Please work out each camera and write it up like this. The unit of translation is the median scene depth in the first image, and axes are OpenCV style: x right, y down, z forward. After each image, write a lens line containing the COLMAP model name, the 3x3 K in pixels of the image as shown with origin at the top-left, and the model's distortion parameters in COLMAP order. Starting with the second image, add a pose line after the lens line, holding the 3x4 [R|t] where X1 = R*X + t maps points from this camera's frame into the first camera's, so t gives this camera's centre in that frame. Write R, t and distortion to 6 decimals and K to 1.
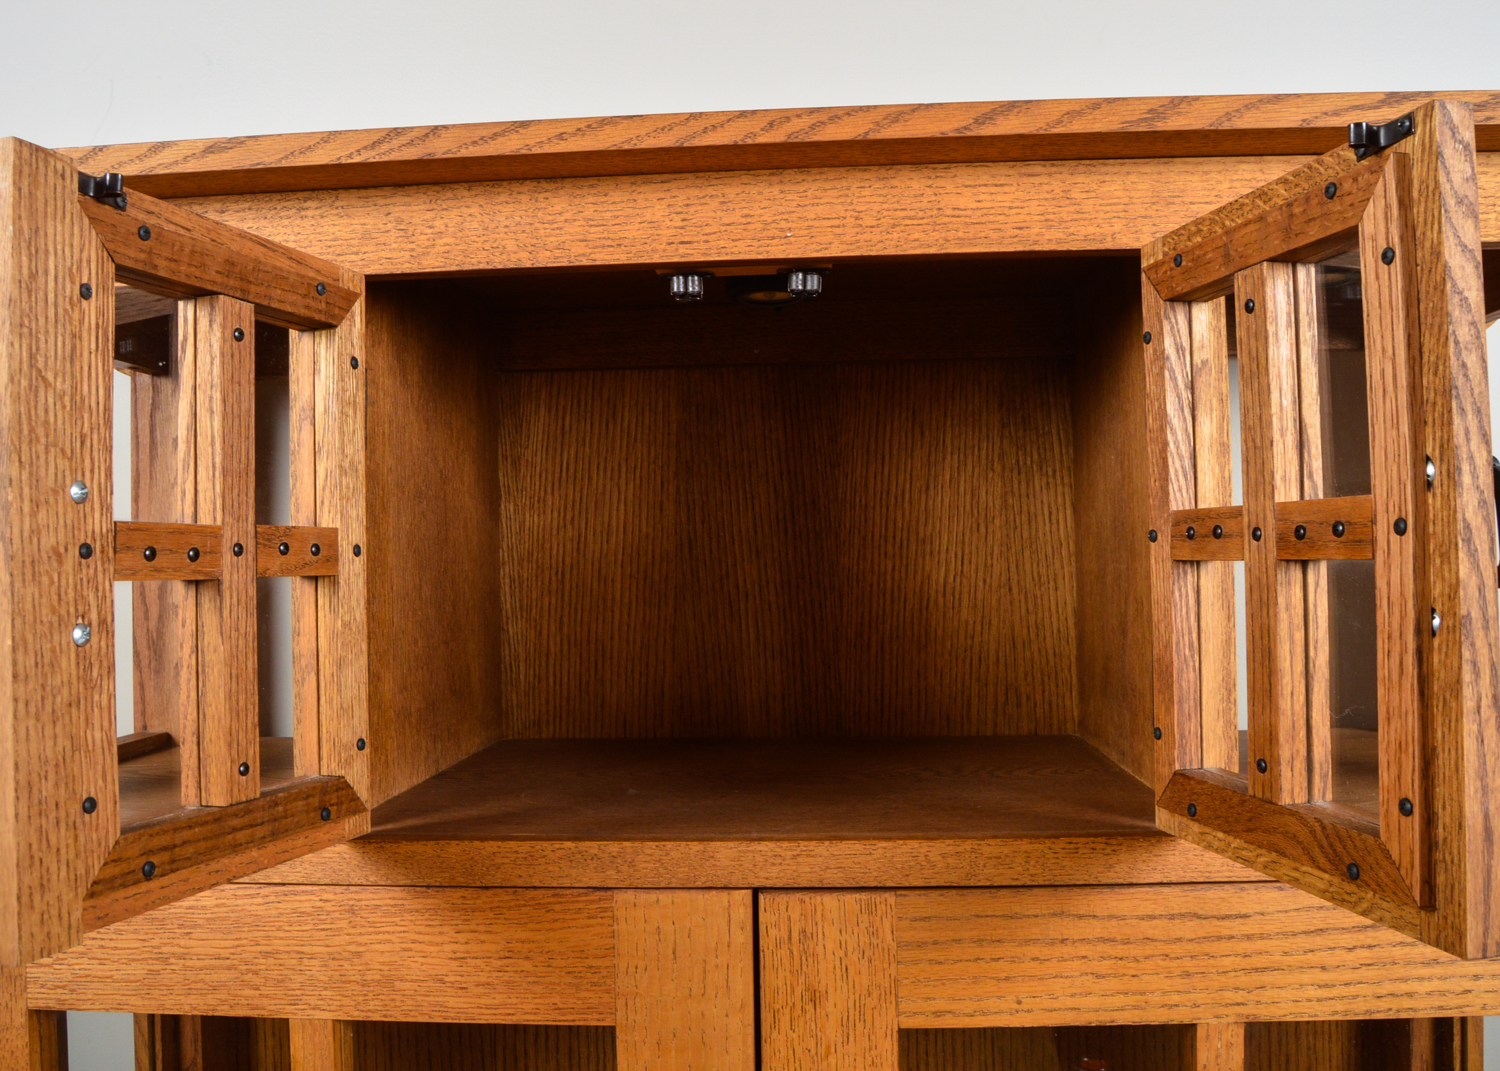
lens RADIAL K [[1278.1, 0, 774.4], [0, 1278.1, 531.0], [0, 0, 1]] dist [-0.105239, 0.045581]
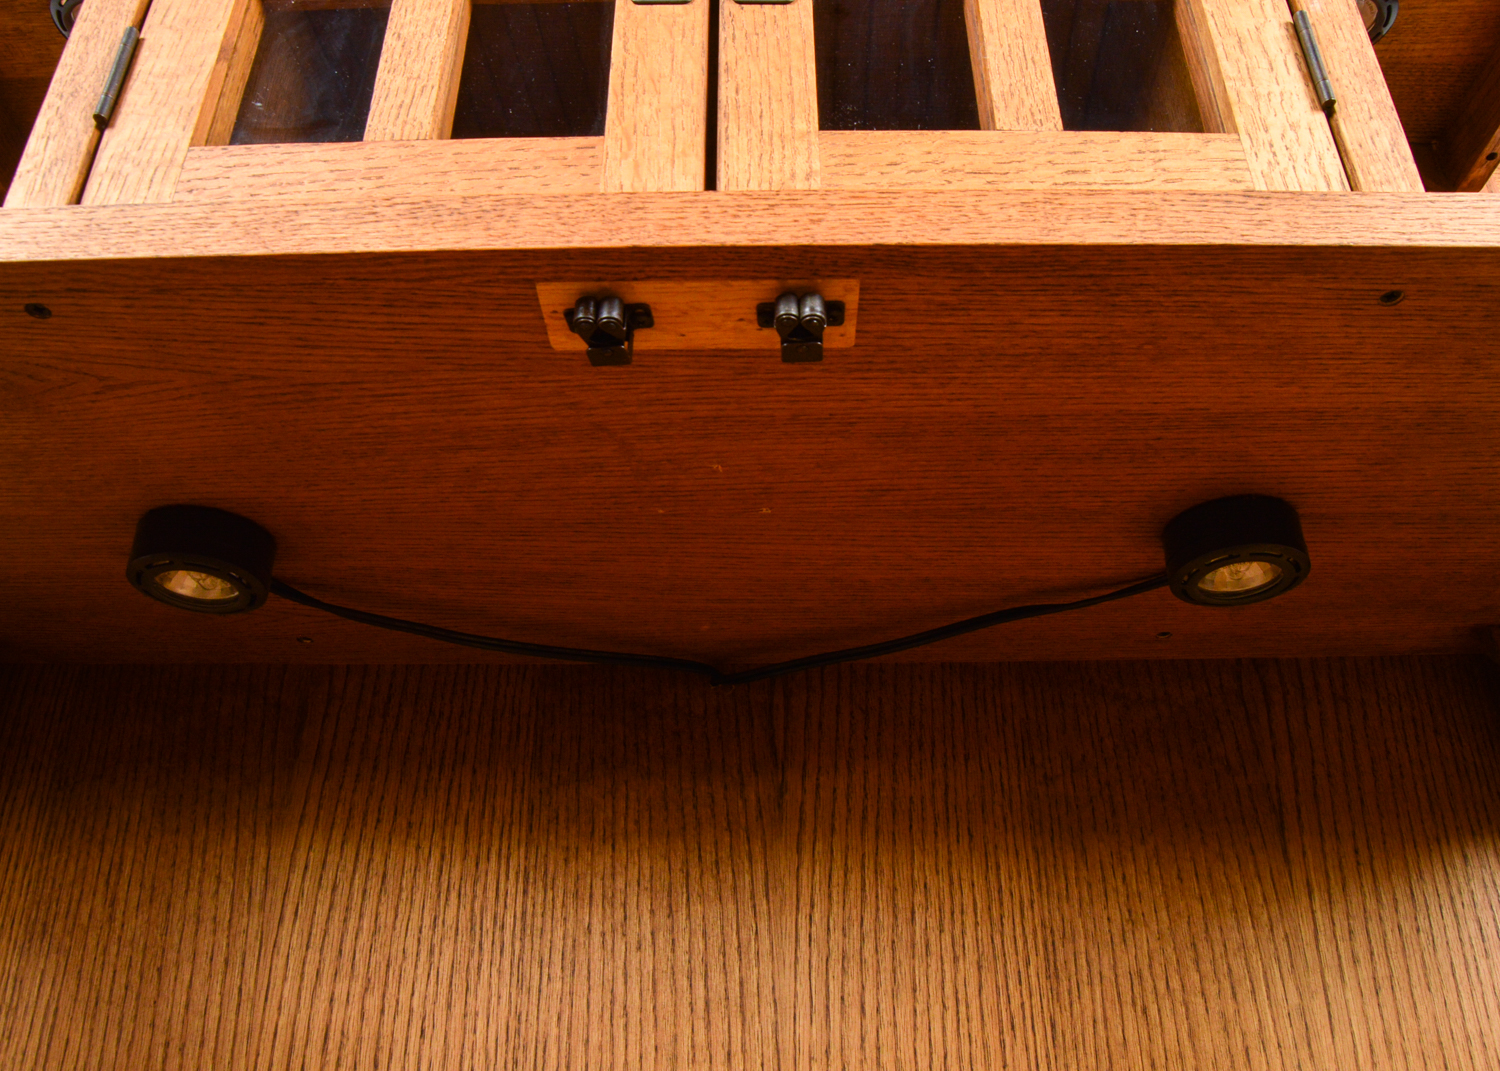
lens RADIAL K [[1278.1, 0, 766.0], [0, 1278.1, 531.6], [0, 0, 1]] dist [-0.105239, 0.045581]
pose [[0.998188, 0.037988, 0.046670, -0.009864], [-0.013030, 0.893601, -0.448673, 0.675511], [-0.058749, 0.447252, 0.892476, 0.492827]]
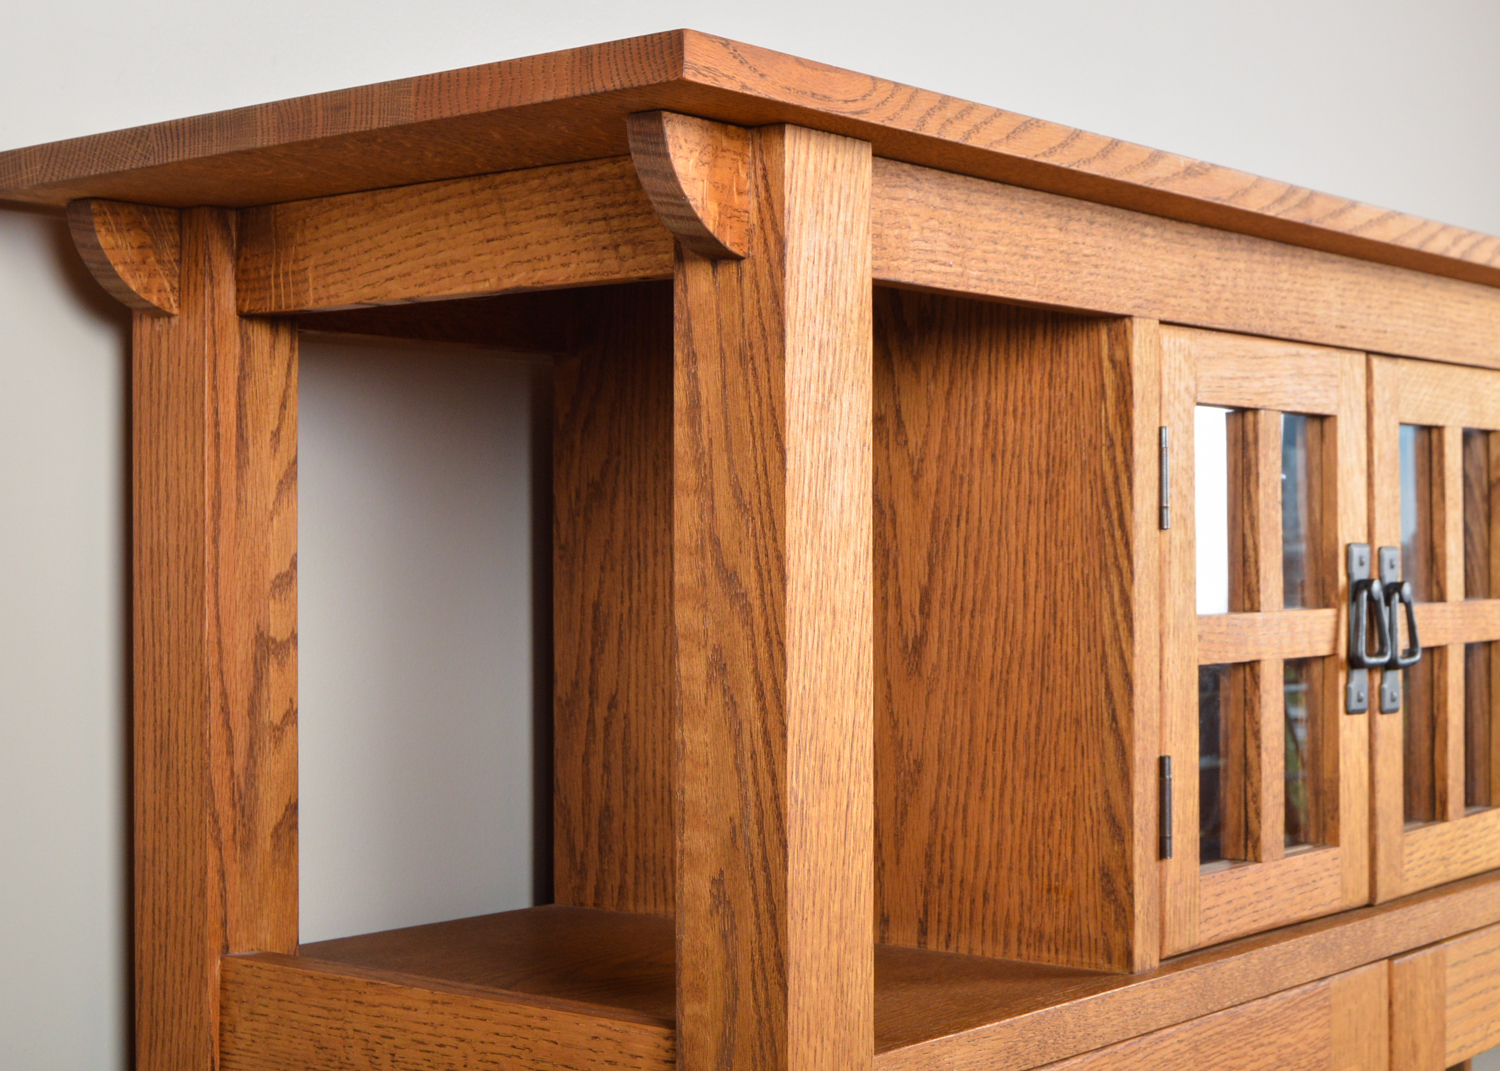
lens RADIAL K [[2476.3, 0, 804.2], [0, 2476.3, 554.5], [0, 0, 1]] dist [-0.060570, 0.000000]
pose [[0.561236, 0.013470, 0.827546, -1.944483], [-0.025638, 0.999671, 0.001116, -0.039651], [-0.827258, -0.021843, 0.561397, 0.259782]]
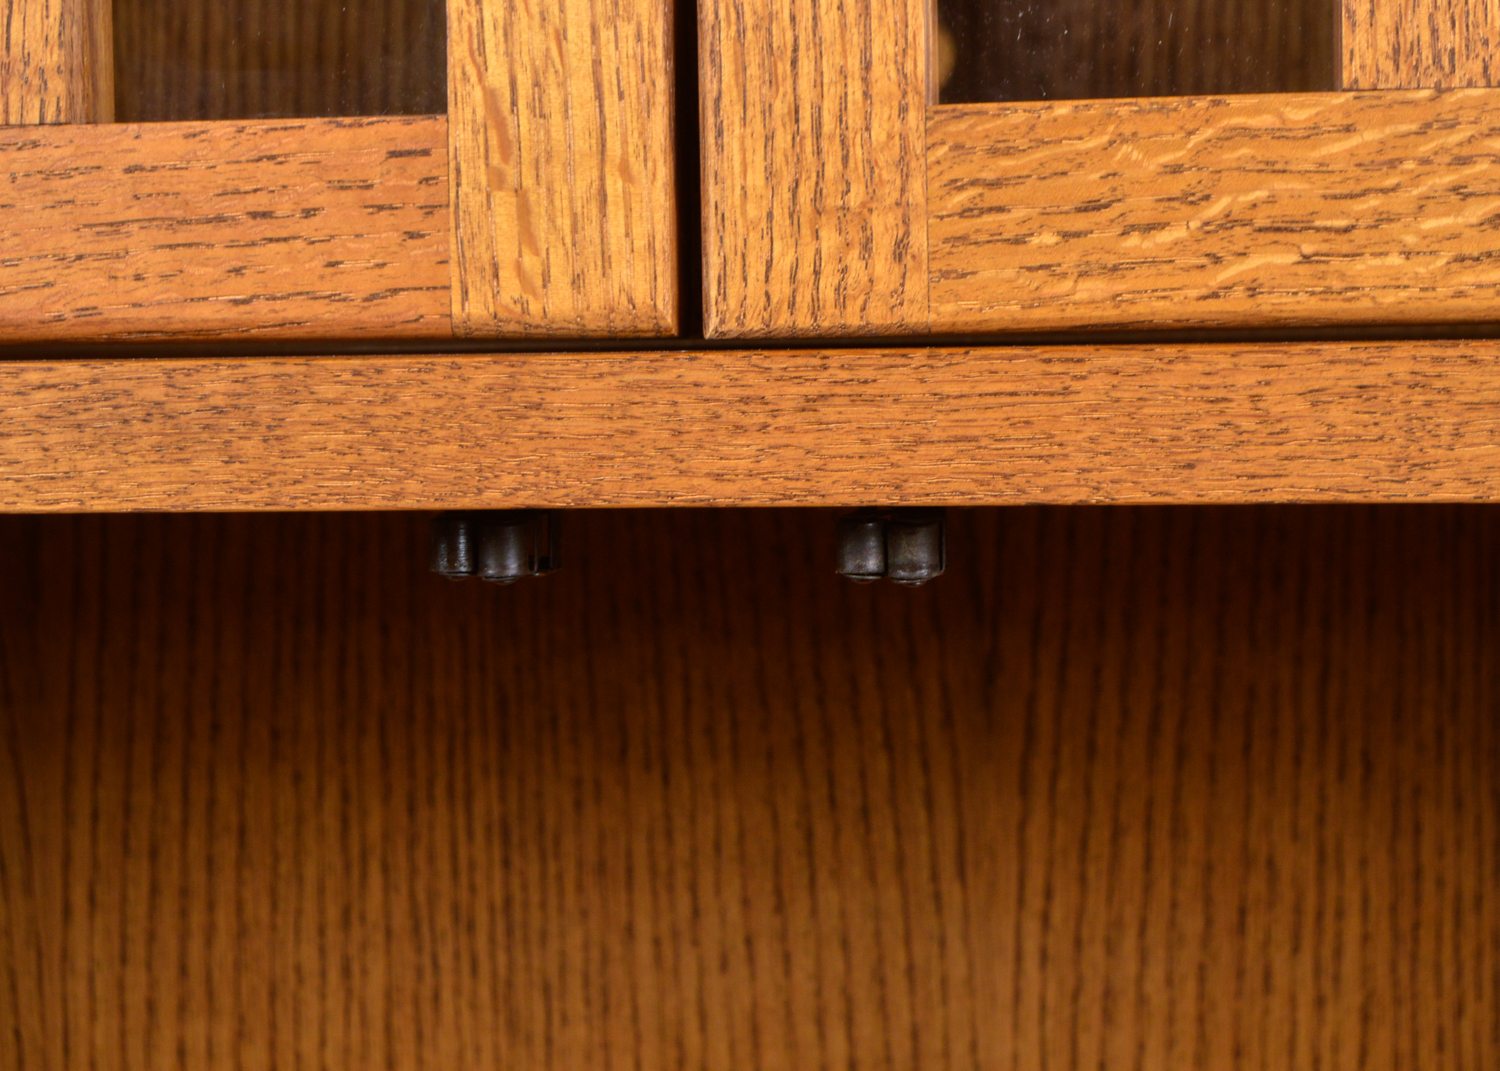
lens RADIAL K [[2994.3, 0, 765.3], [0, 2994.3, 567.5], [0, 0, 1]] dist [-0.054468, 0.000000]
pose [[0.997560, 0.009157, -0.069210, 0.053287], [-0.001857, 0.994491, 0.104809, 0.216800], [0.069789, -0.104425, 0.992081, 0.293188]]
